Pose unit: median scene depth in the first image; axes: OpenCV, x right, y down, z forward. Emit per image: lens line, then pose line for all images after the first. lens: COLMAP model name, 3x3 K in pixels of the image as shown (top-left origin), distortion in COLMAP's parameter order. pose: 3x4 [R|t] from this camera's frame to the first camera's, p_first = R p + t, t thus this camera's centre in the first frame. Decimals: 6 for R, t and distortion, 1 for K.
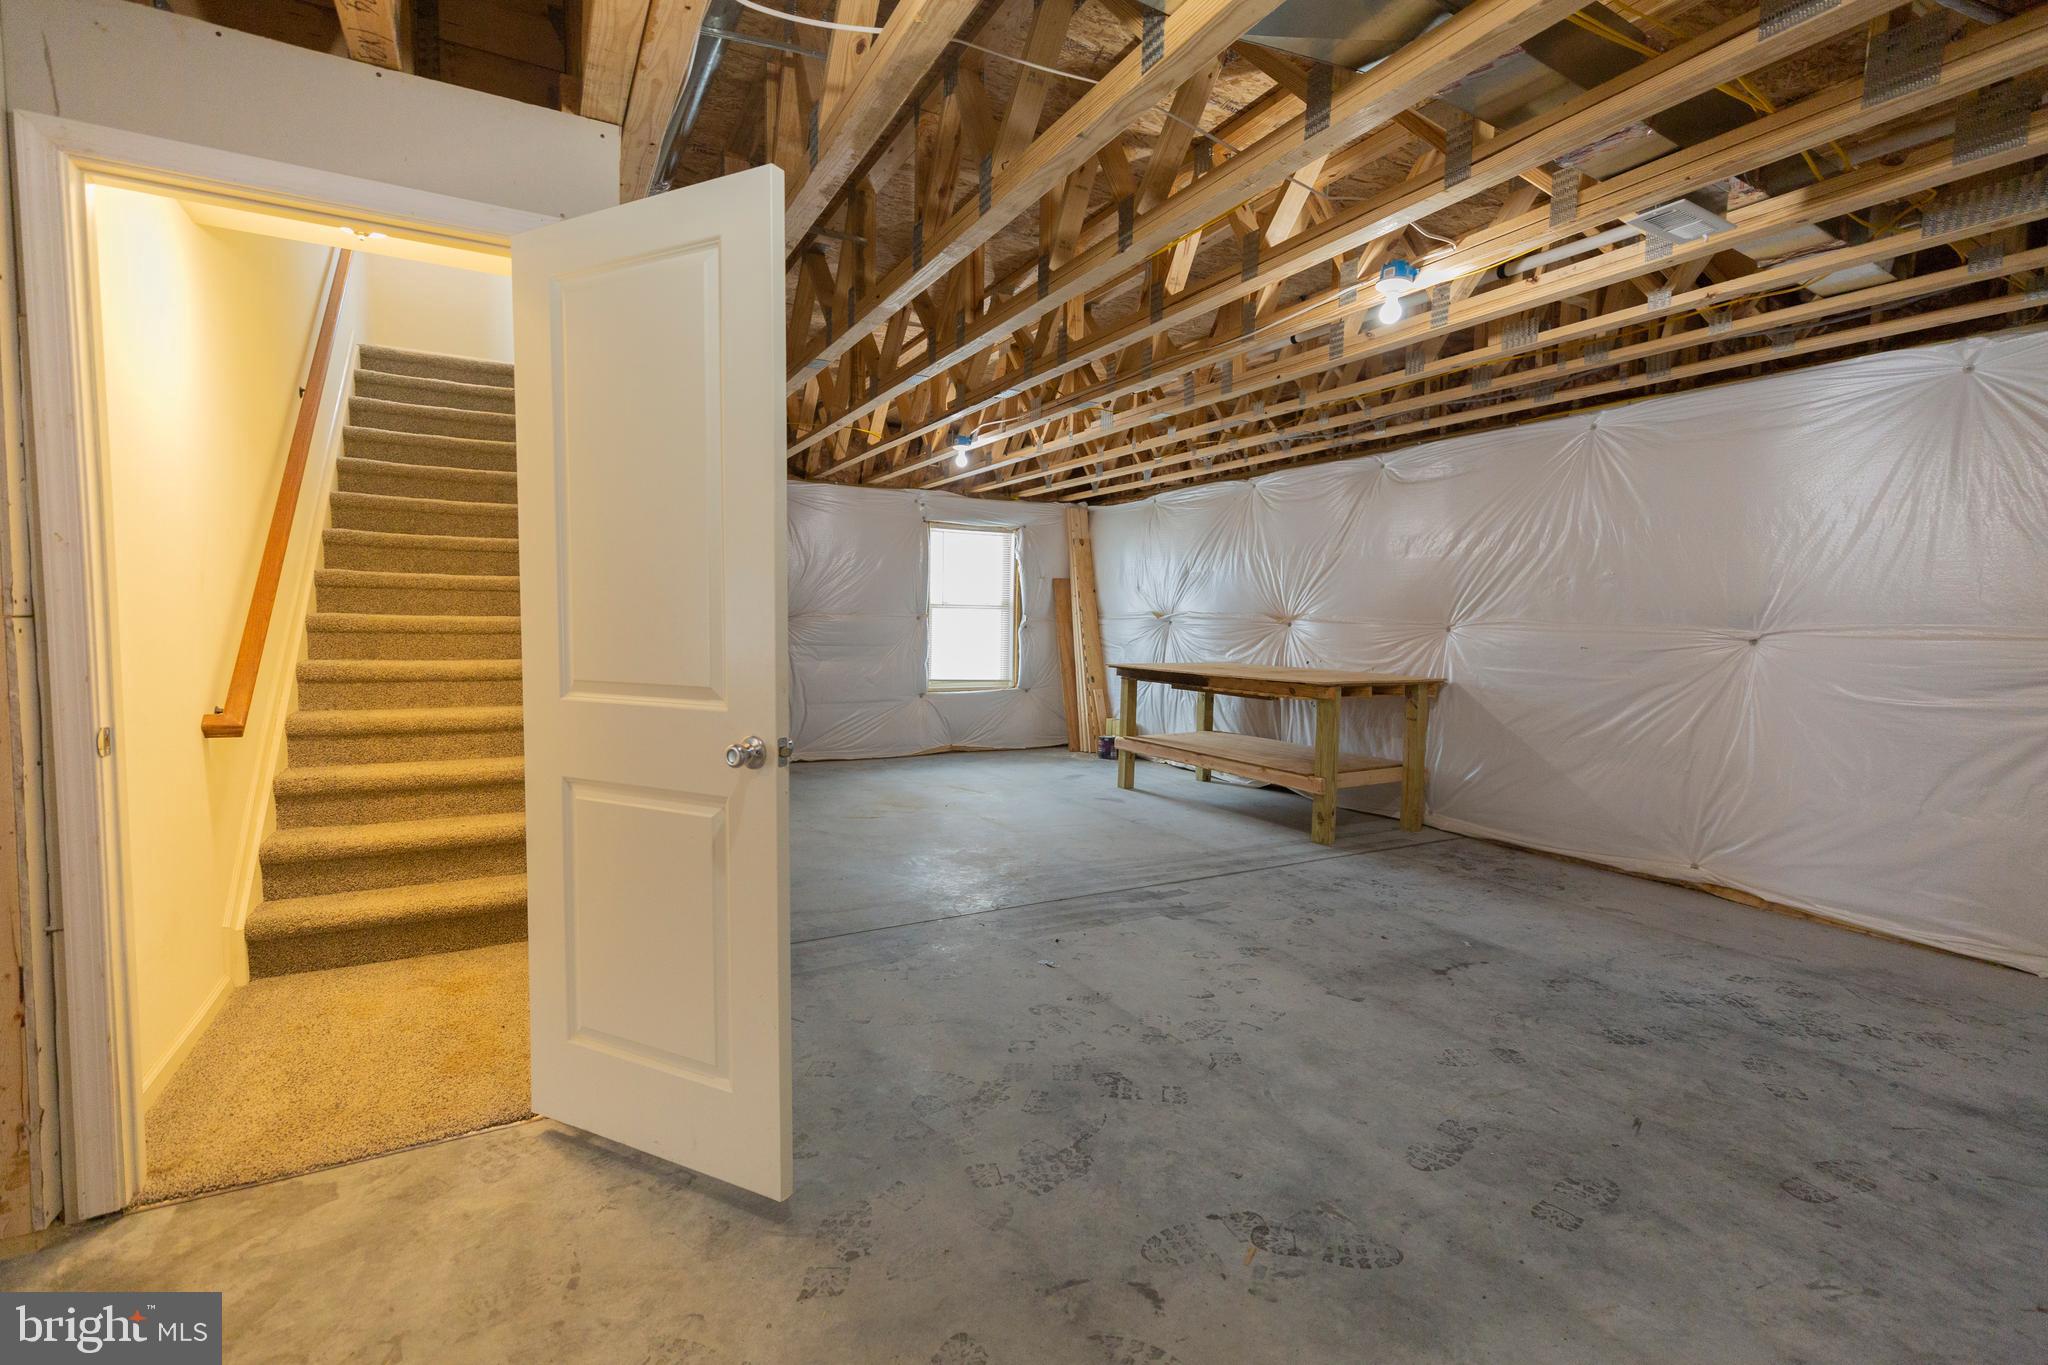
lens RADIAL K [[912.2, 0, 1022.4], [0, 912.2, 677.0], [0, 0, 1]] dist [0.006197, -0.000517]
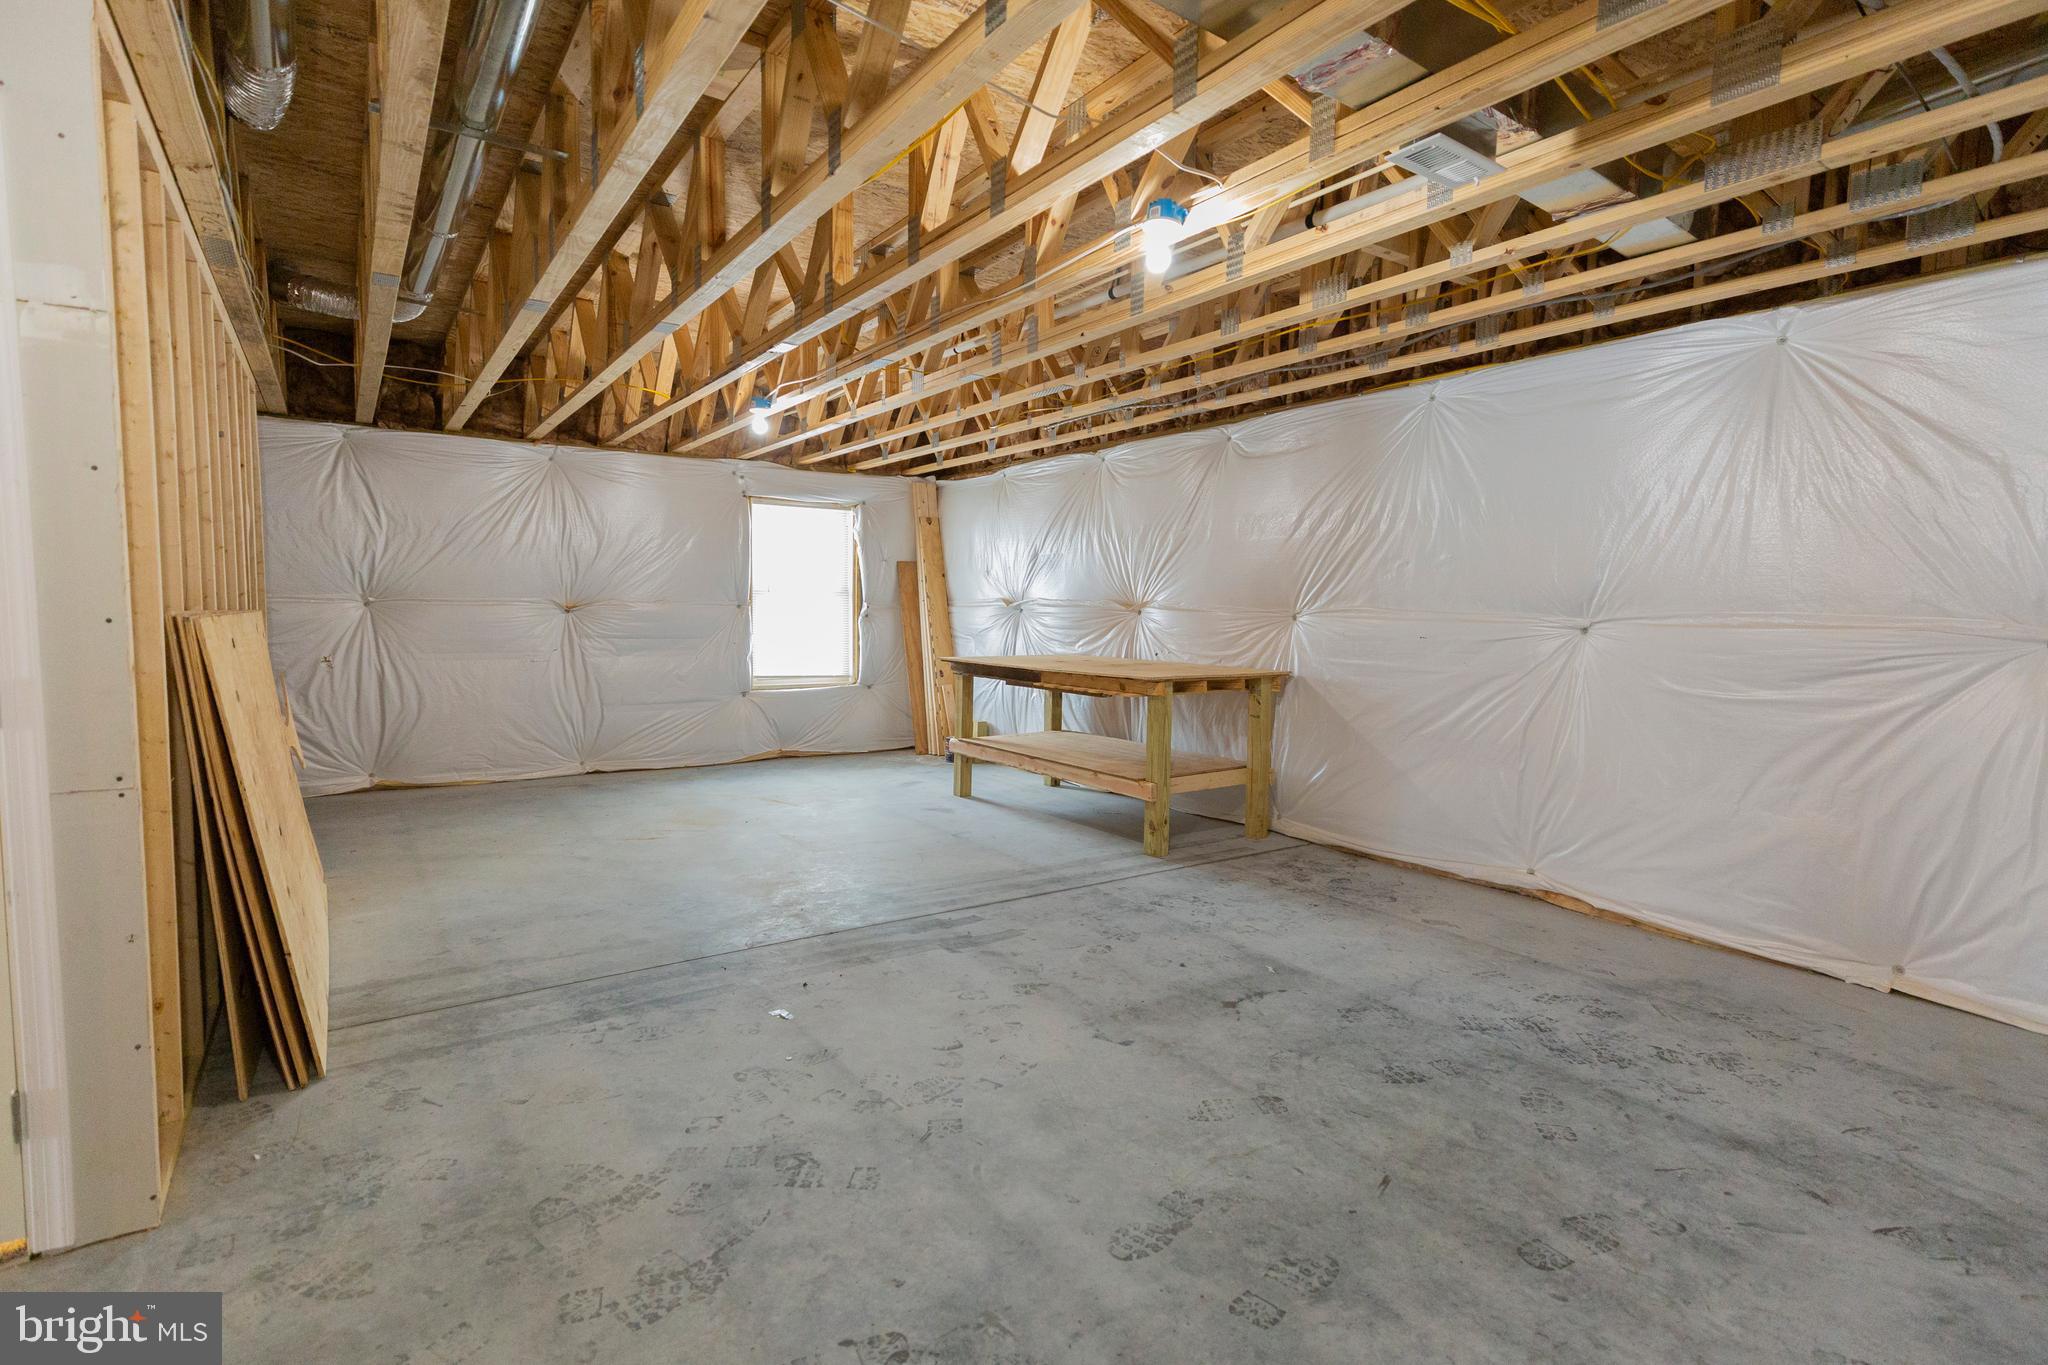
lens RADIAL K [[989.3, 0, 1022.6], [0, 989.3, 676.2], [0, 0, 1]] dist [0.006974, -0.000064]
pose [[0.995412, -0.010133, 0.095140, 0.155416], [0.009314, 0.999916, 0.009050, -0.007403], [-0.095224, -0.008123, 0.995423, 0.056383]]
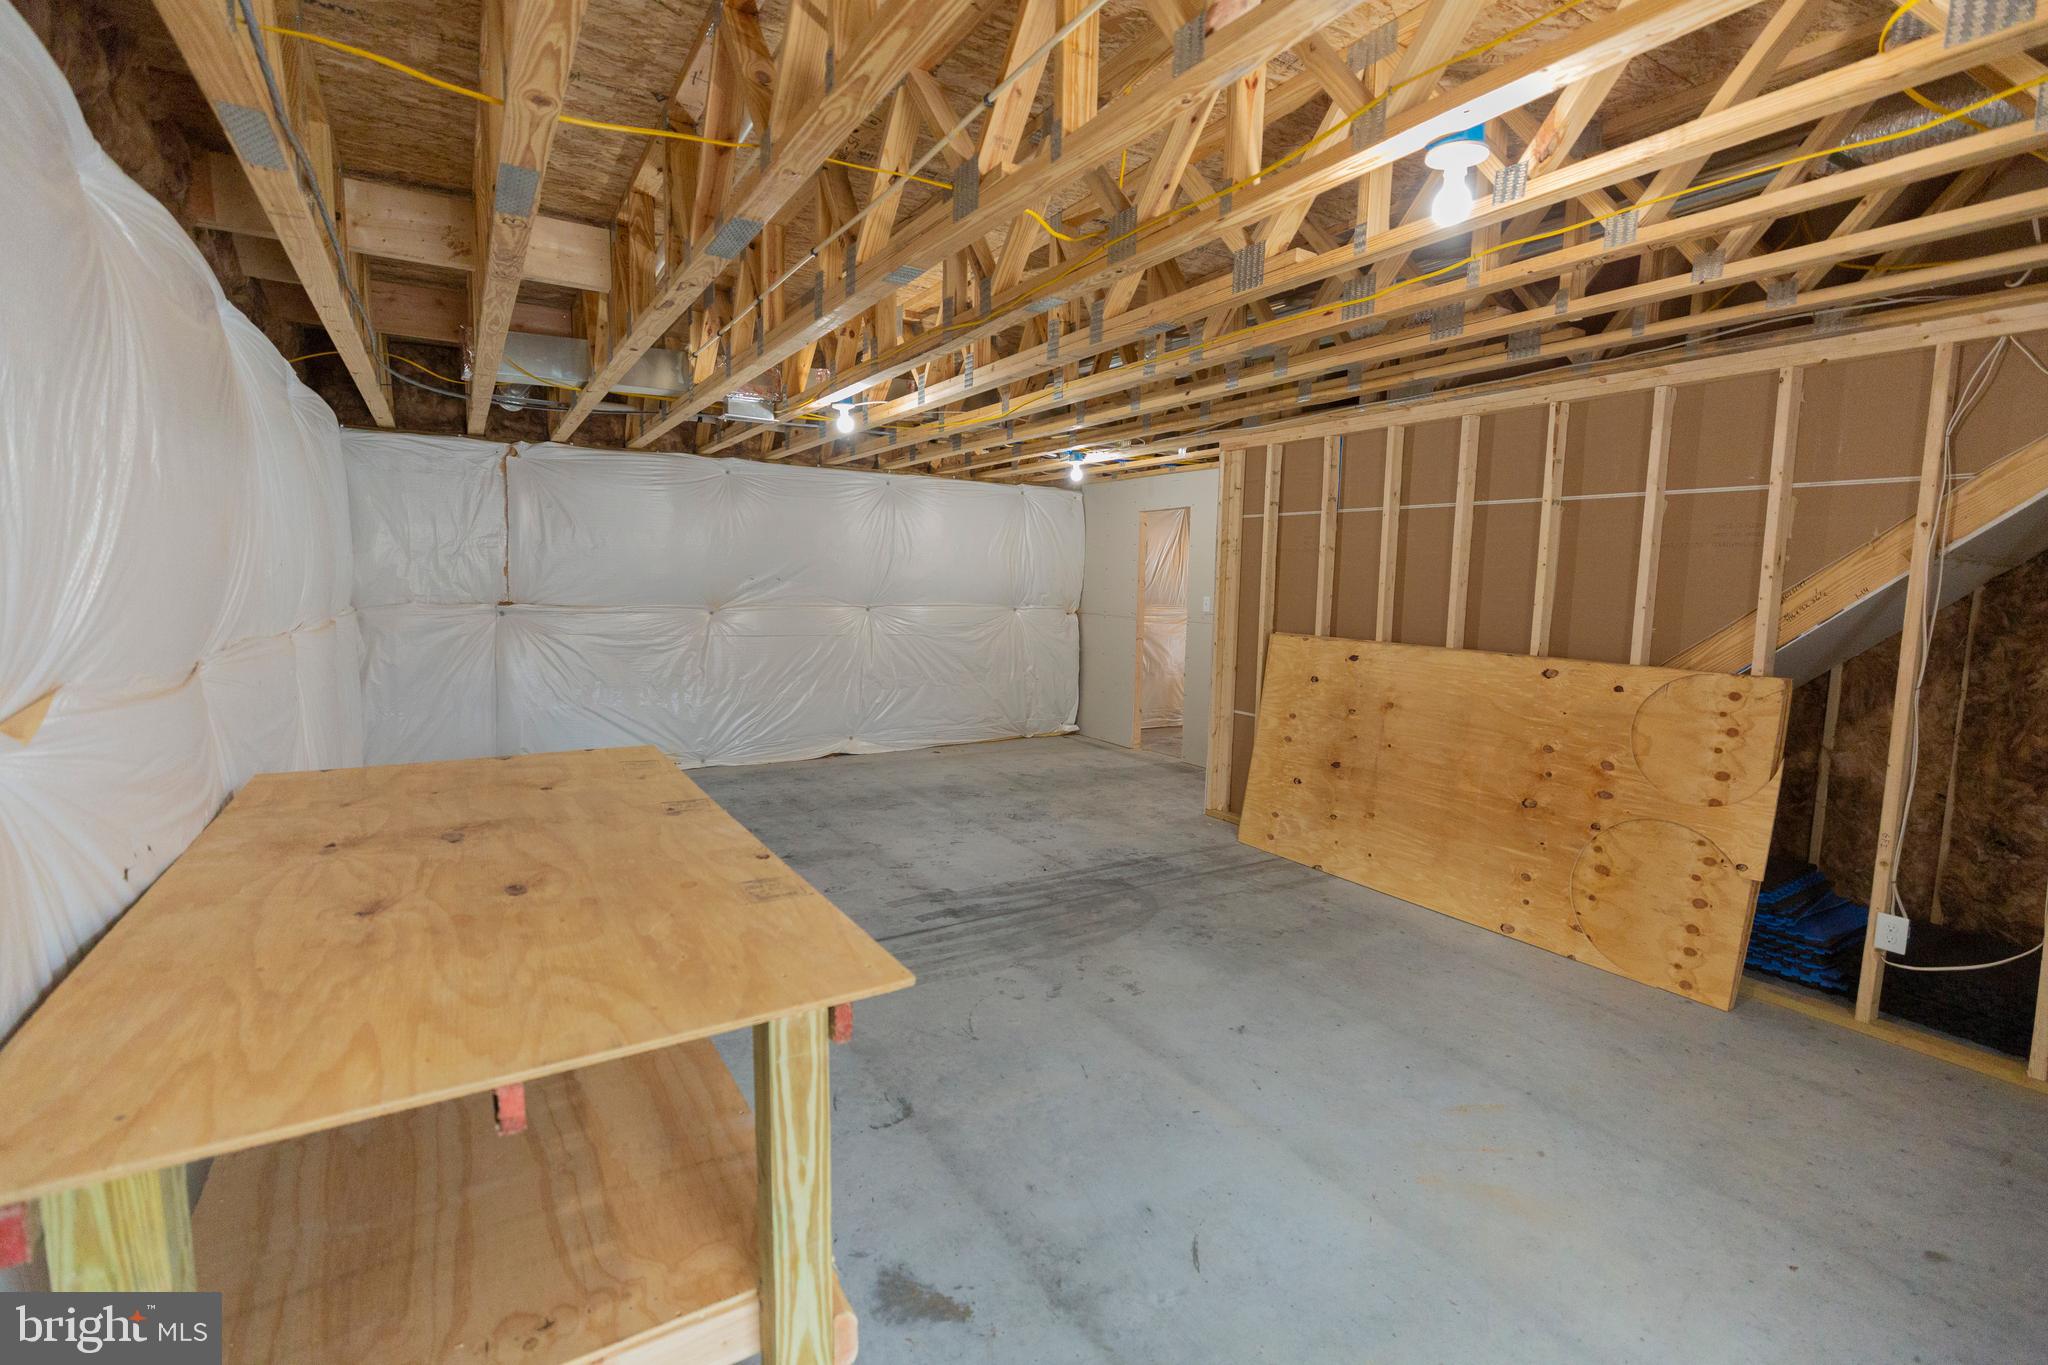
lens RADIAL K [[912.2, 0, 1022.4], [0, 912.2, 677.0], [0, 0, 1]] dist [0.006197, -0.000517]
pose [[-0.998125, -0.029461, -0.053655, 0.151619], [-0.038254, 0.984522, 0.171034, -0.220296], [0.047786, 0.172766, -0.983803, 2.265666]]
